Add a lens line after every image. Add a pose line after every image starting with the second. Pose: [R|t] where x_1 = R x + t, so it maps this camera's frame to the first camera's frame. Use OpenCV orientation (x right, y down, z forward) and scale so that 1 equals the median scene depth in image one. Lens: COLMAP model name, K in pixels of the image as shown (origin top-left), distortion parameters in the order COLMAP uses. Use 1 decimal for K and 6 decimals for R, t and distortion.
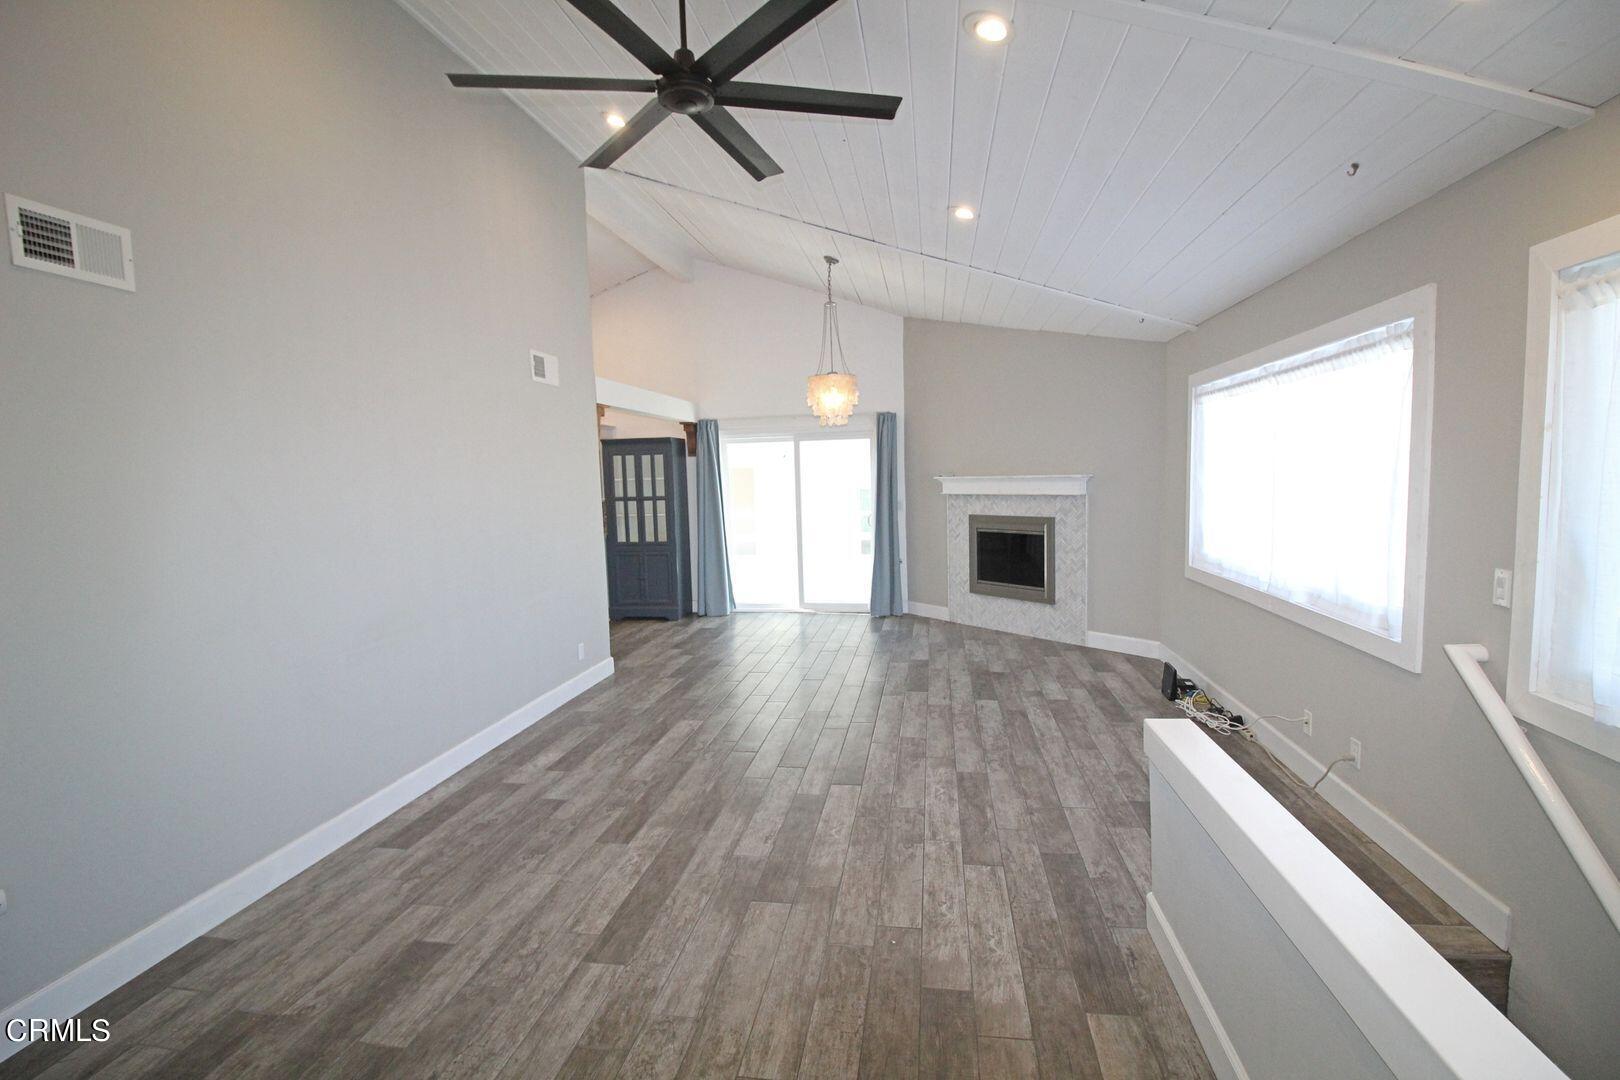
lens RADIAL K [[750.2, 0, 820.0], [0, 750.2, 542.9], [0, 0, 1]] dist [-0.000615, -0.013458]
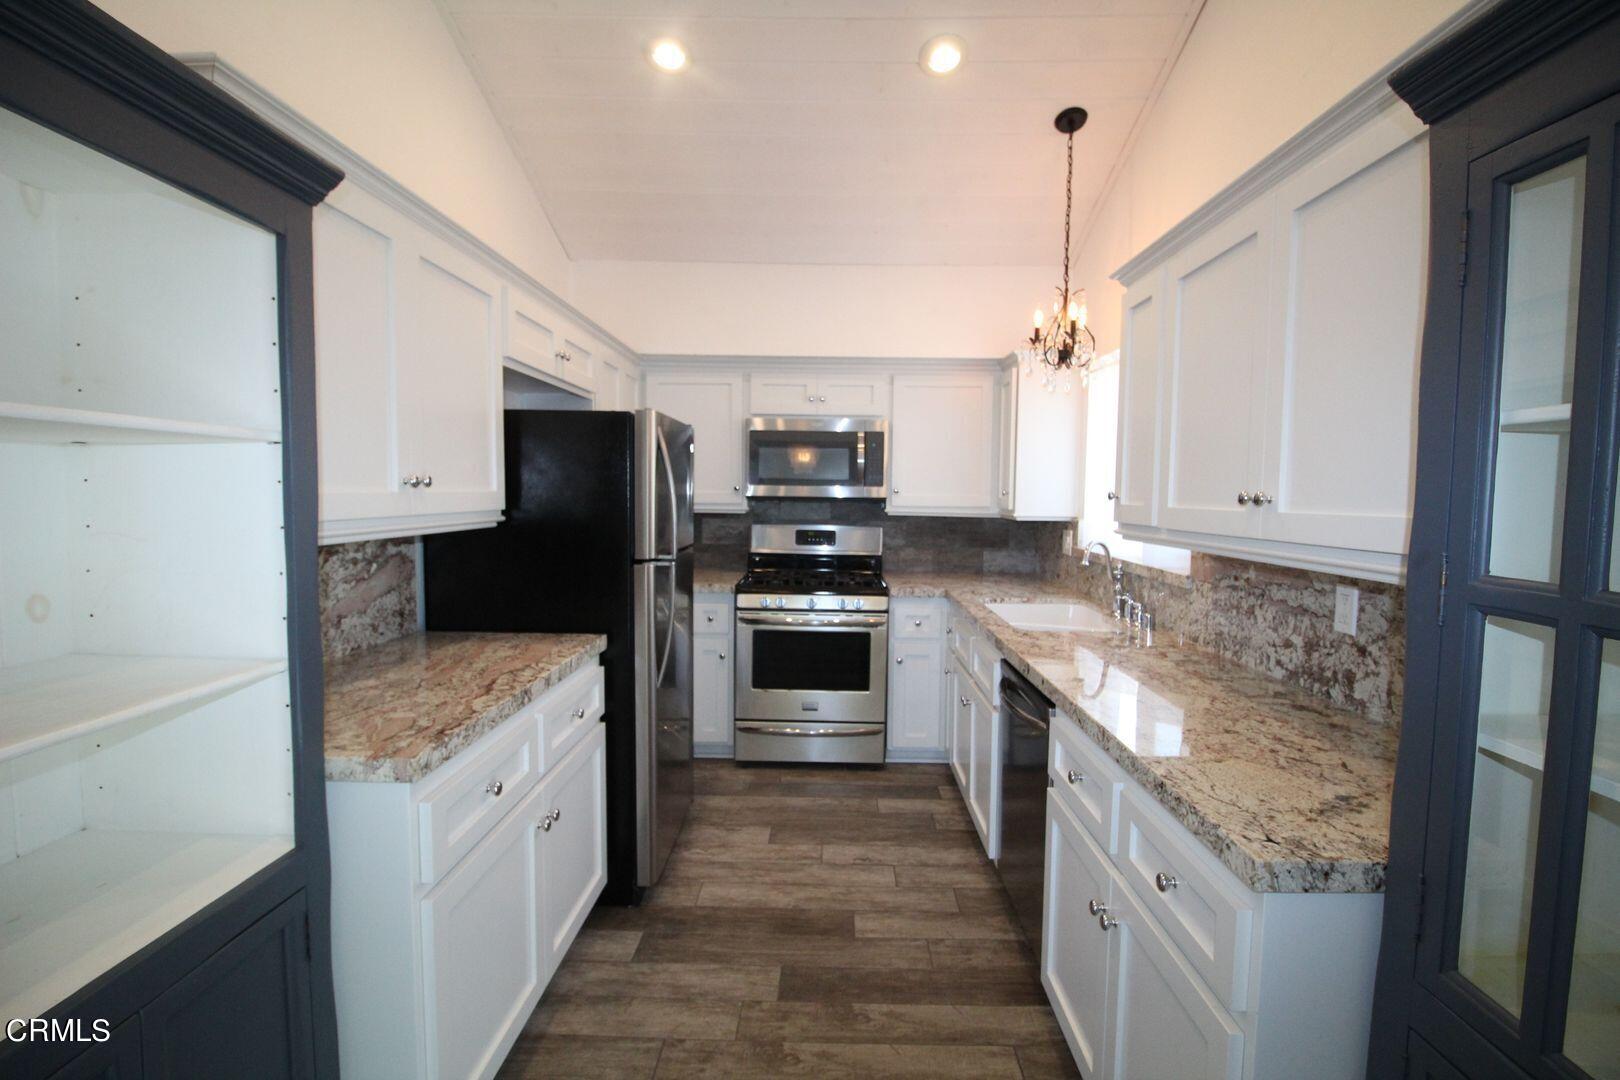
lens RADIAL K [[750.3, 0, 823.3], [0, 750.3, 540.1], [0, 0, 1]] dist [0.000534, -0.014910]
pose [[0.134334, 0.096468, -0.986229, -0.283170], [-0.110976, 0.990454, 0.081765, -0.101123], [0.984702, 0.098464, 0.143757, 1.397597]]
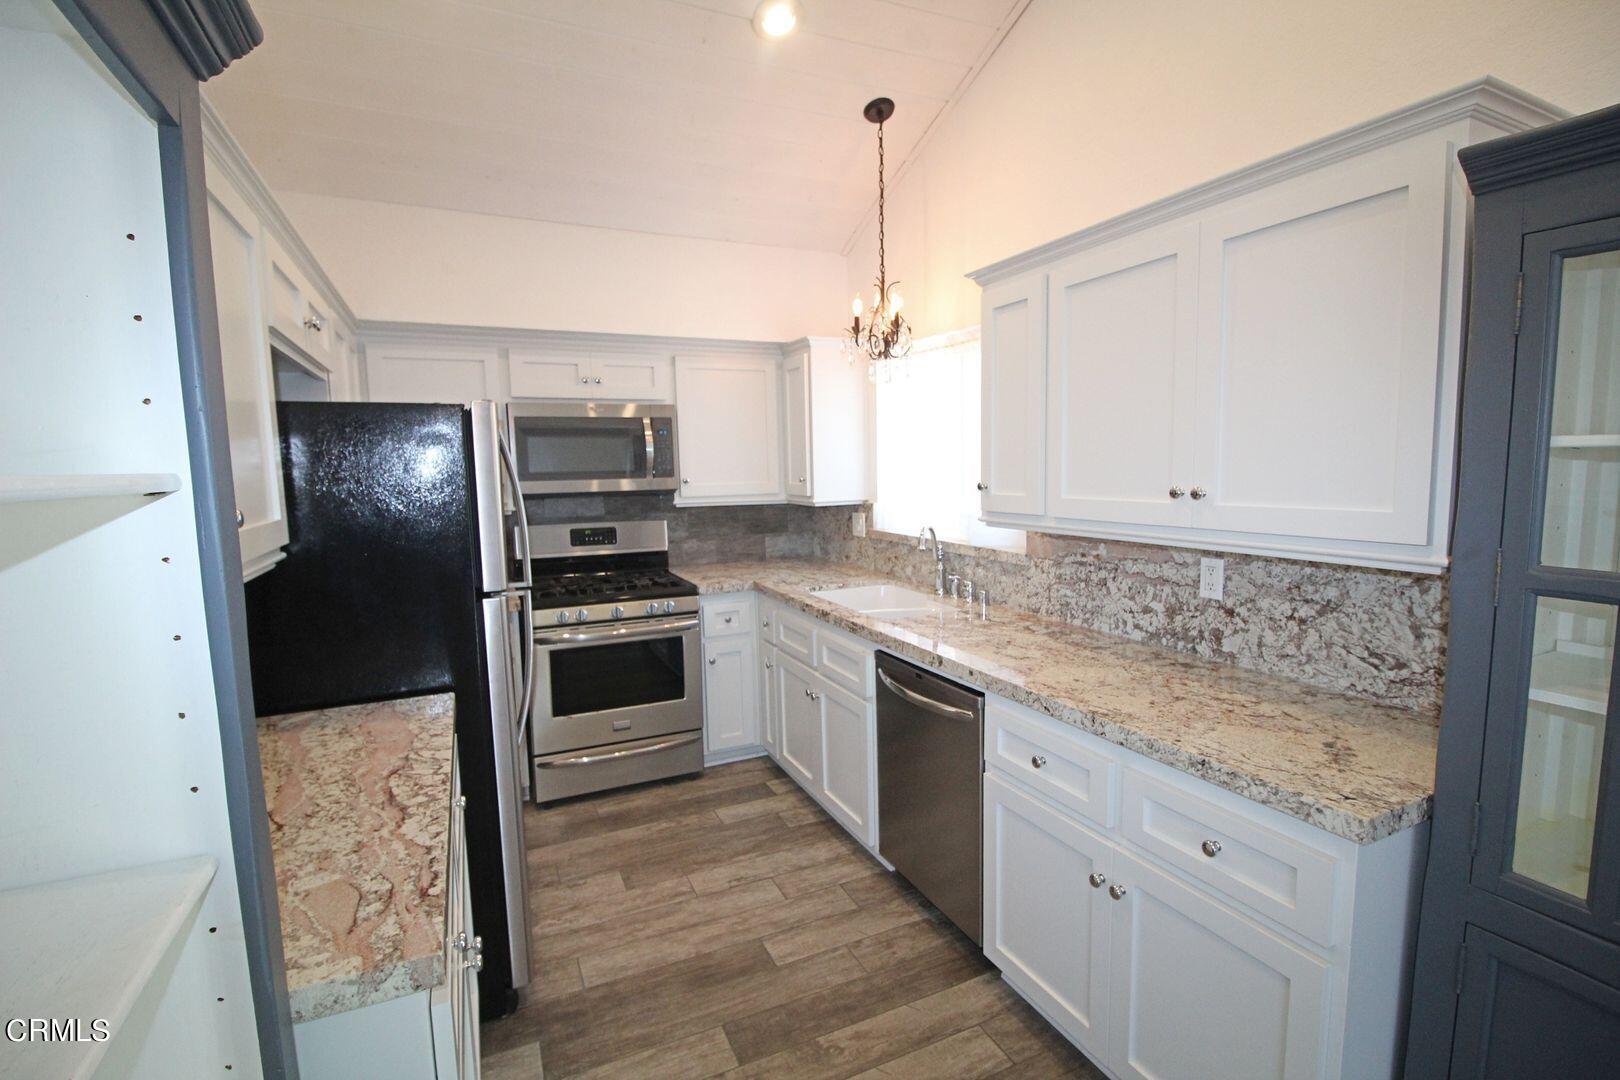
lens RADIAL K [[750.2, 0, 820.0], [0, 750.2, 542.9], [0, 0, 1]] dist [-0.000615, -0.013458]
pose [[0.555344, 0.107458, -0.824649, -0.367922], [-0.075973, 0.994026, 0.078366, -0.103656], [0.828144, 0.019131, 0.560190, 1.277502]]
